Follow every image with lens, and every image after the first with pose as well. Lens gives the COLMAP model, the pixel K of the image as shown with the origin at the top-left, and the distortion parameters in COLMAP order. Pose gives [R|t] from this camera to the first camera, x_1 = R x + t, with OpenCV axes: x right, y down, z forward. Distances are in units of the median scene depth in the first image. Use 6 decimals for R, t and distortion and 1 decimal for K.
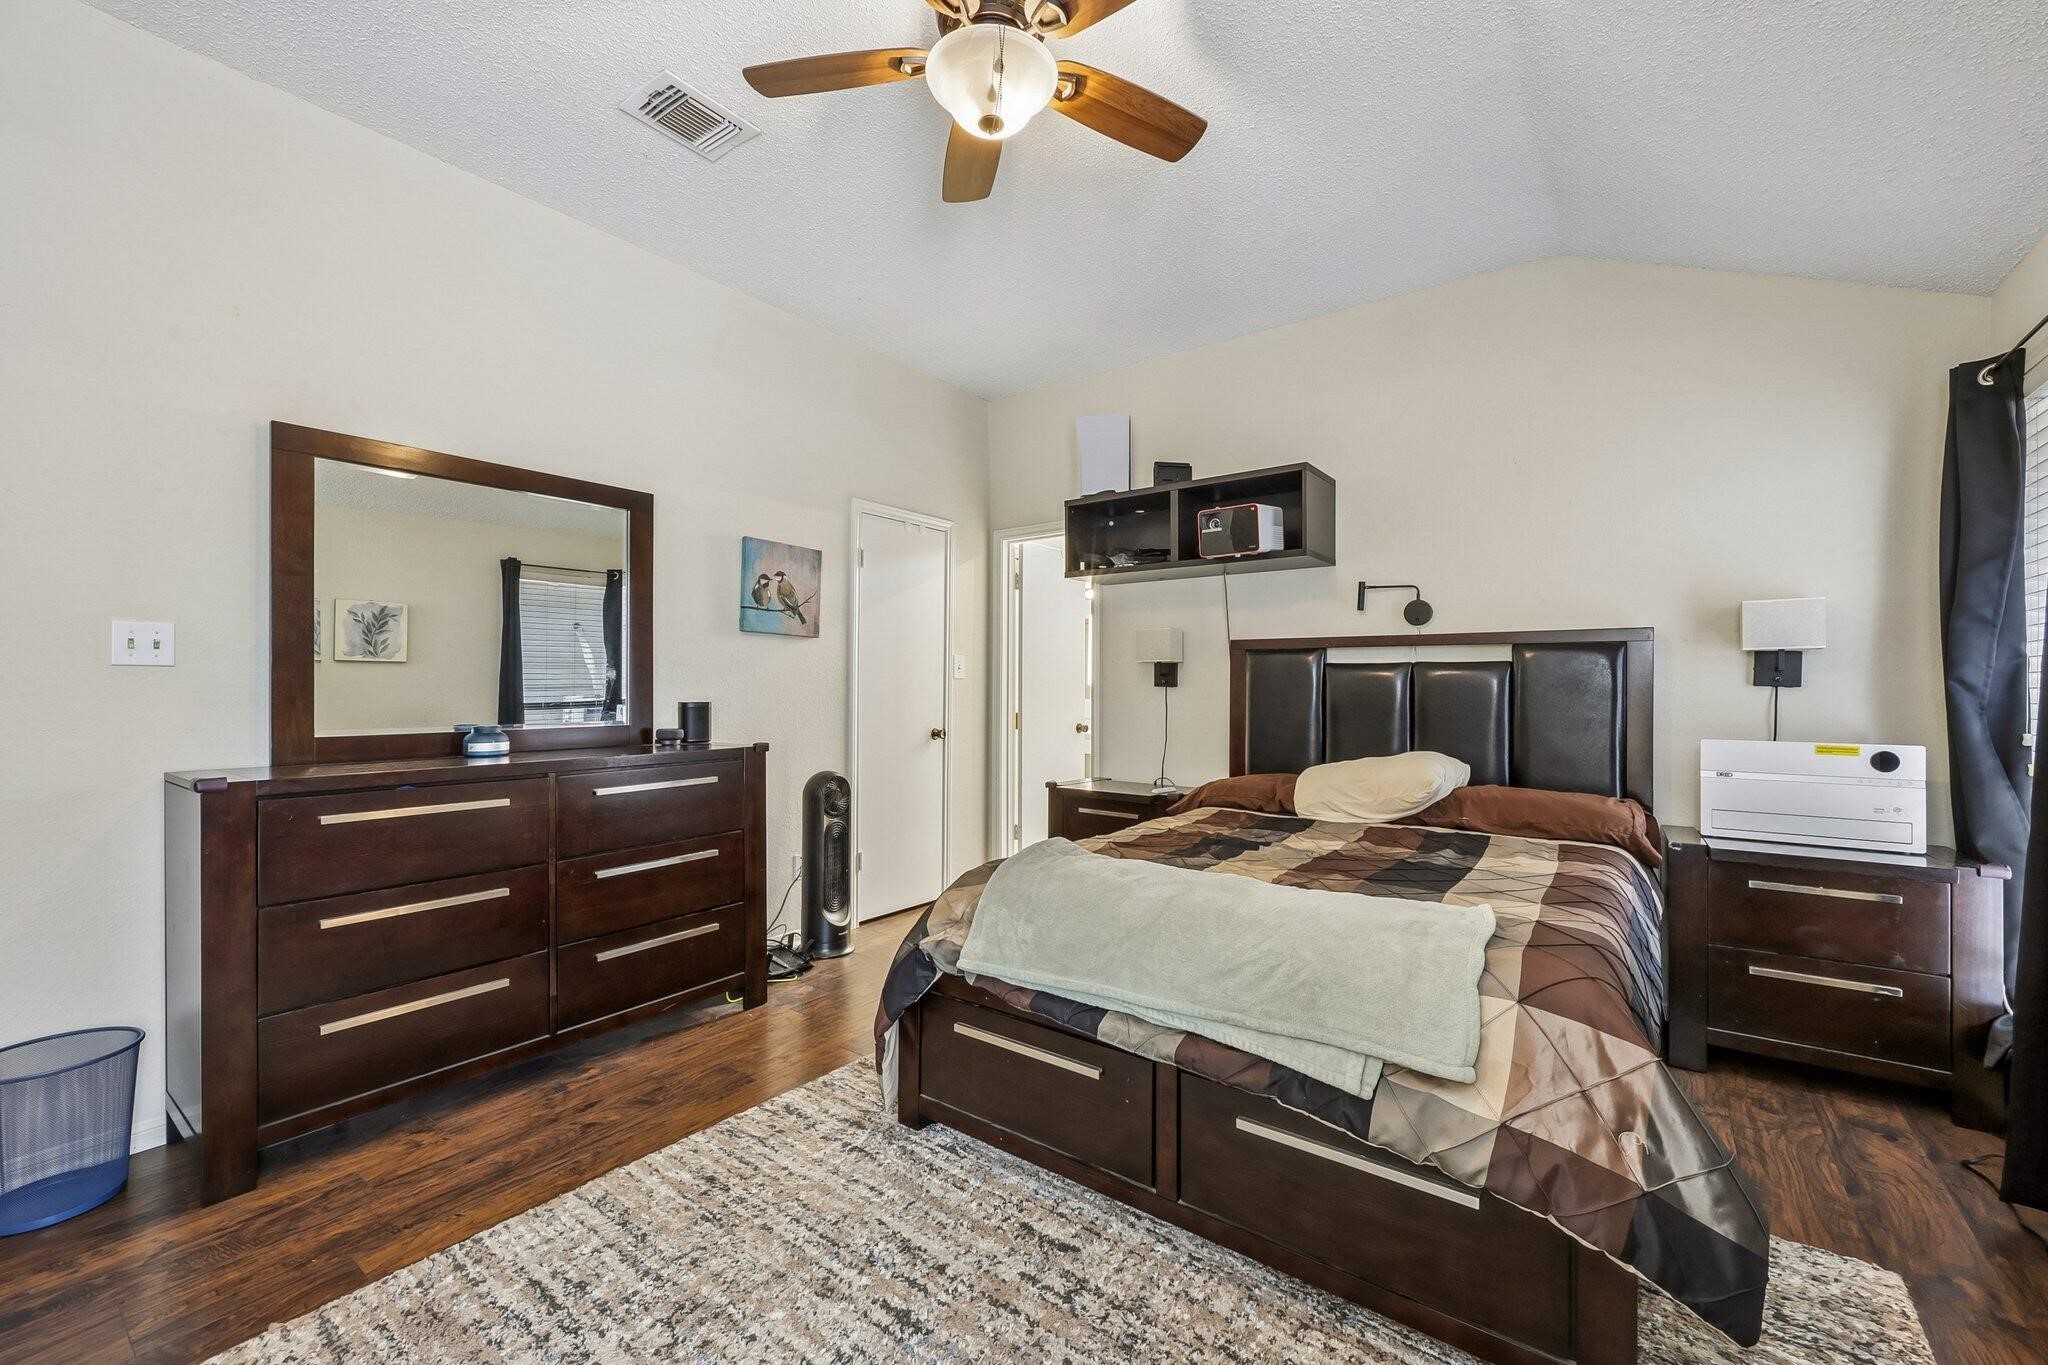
lens RADIAL K [[831.8, 0, 1024.0], [0, 831.8, 682.5], [0, 0, 1]] dist [0.002027, 0.000061]
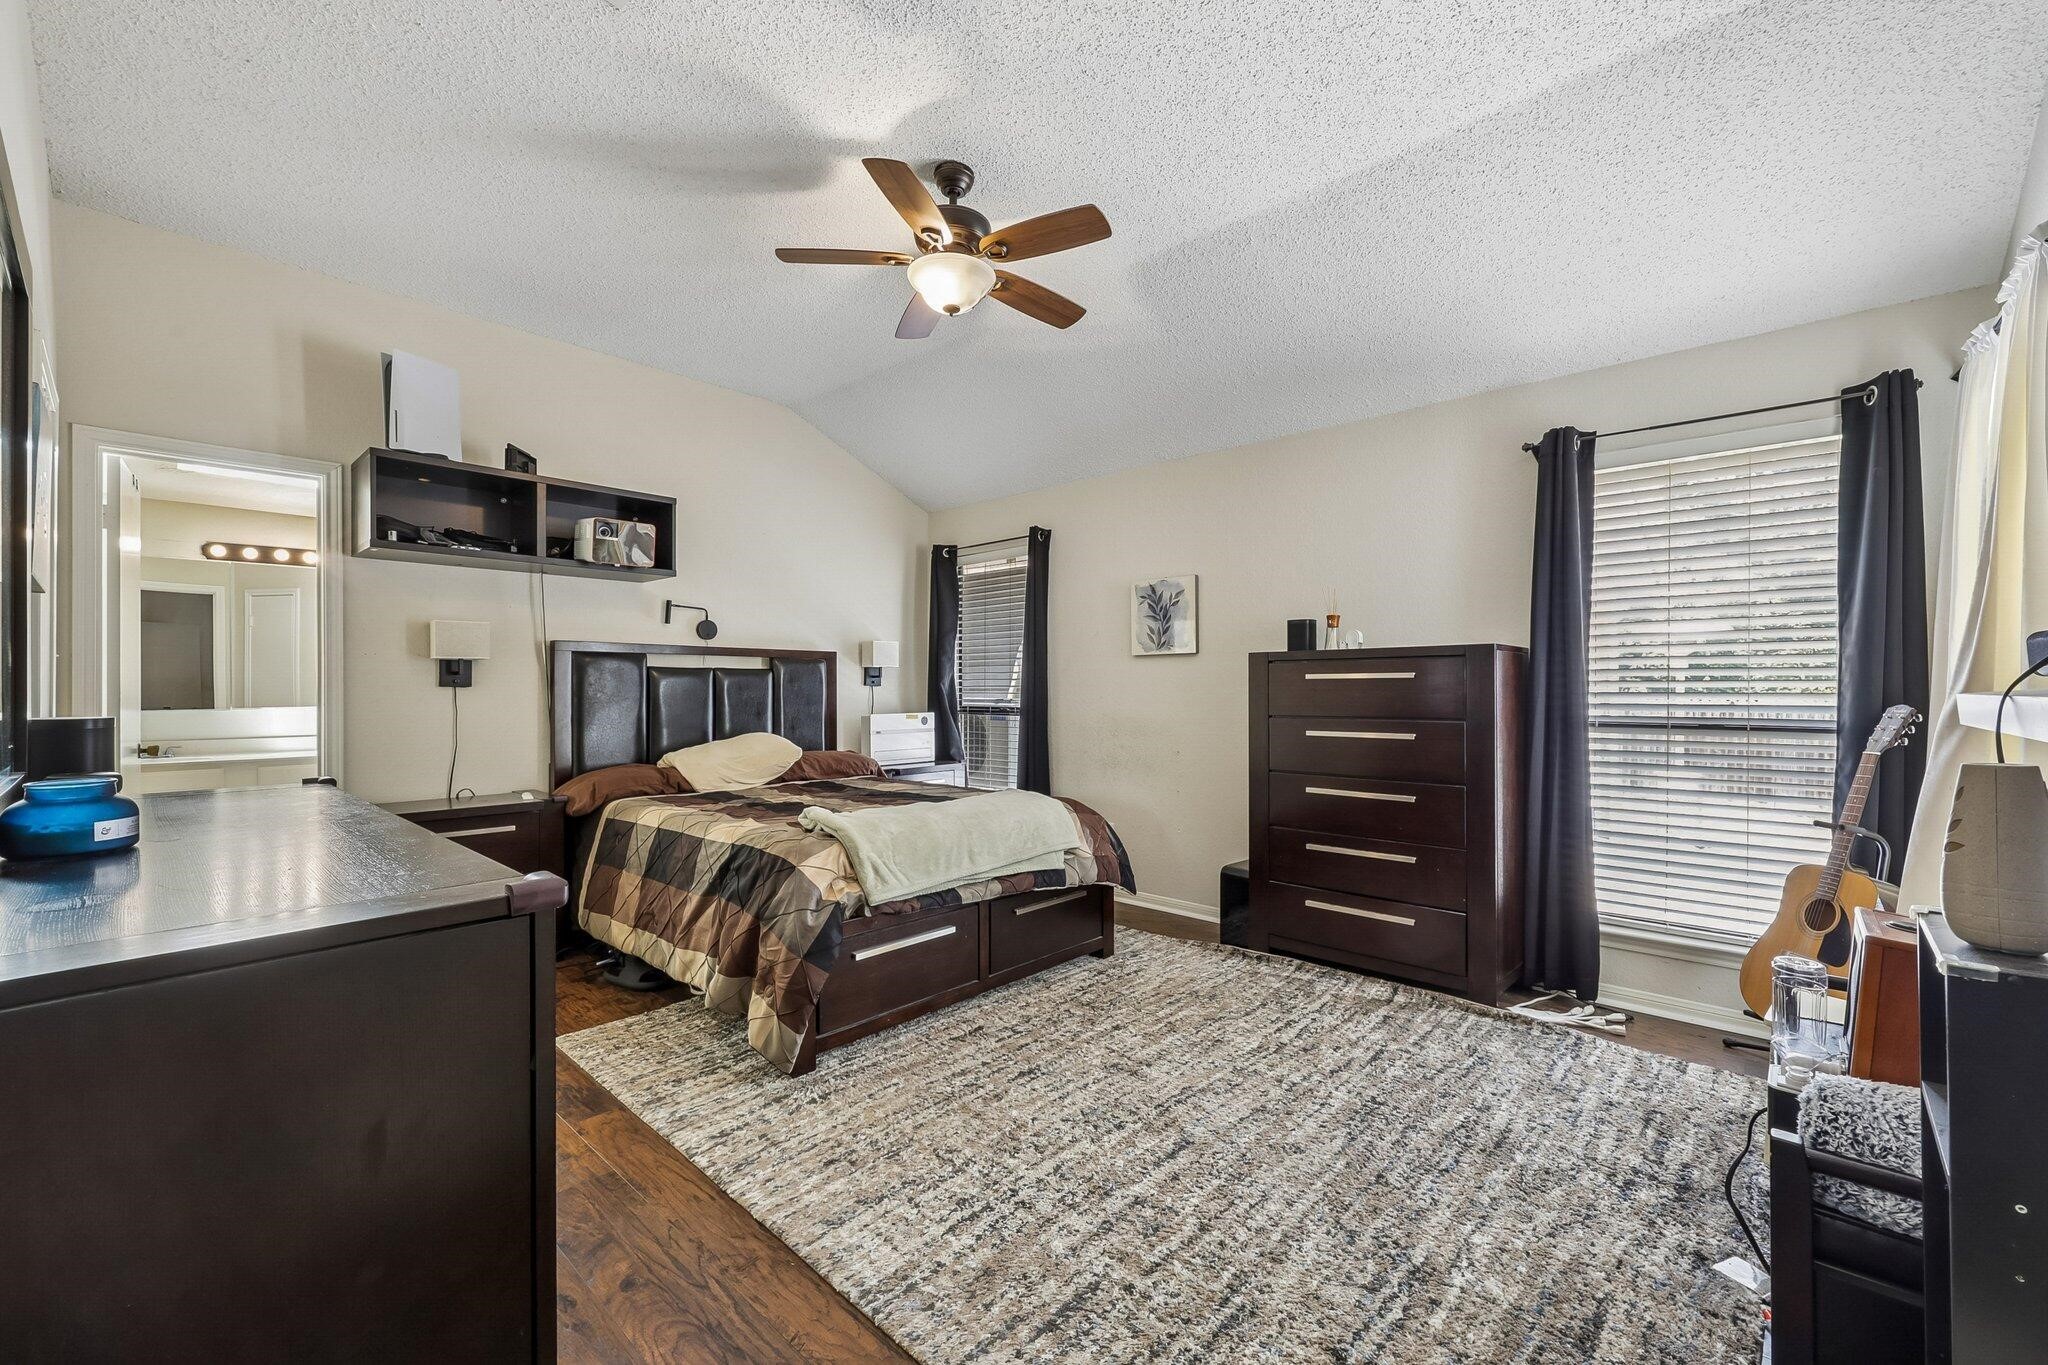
lens RADIAL K [[831.8, 0, 1024.0], [0, 831.8, 682.5], [0, 0, 1]] dist [0.002027, 0.000061]
pose [[0.103686, 0.003741, 0.994603, -0.958559], [-0.001918, 0.999992, -0.003562, 0.003256], [-0.994608, -0.001539, 0.103693, 0.454930]]
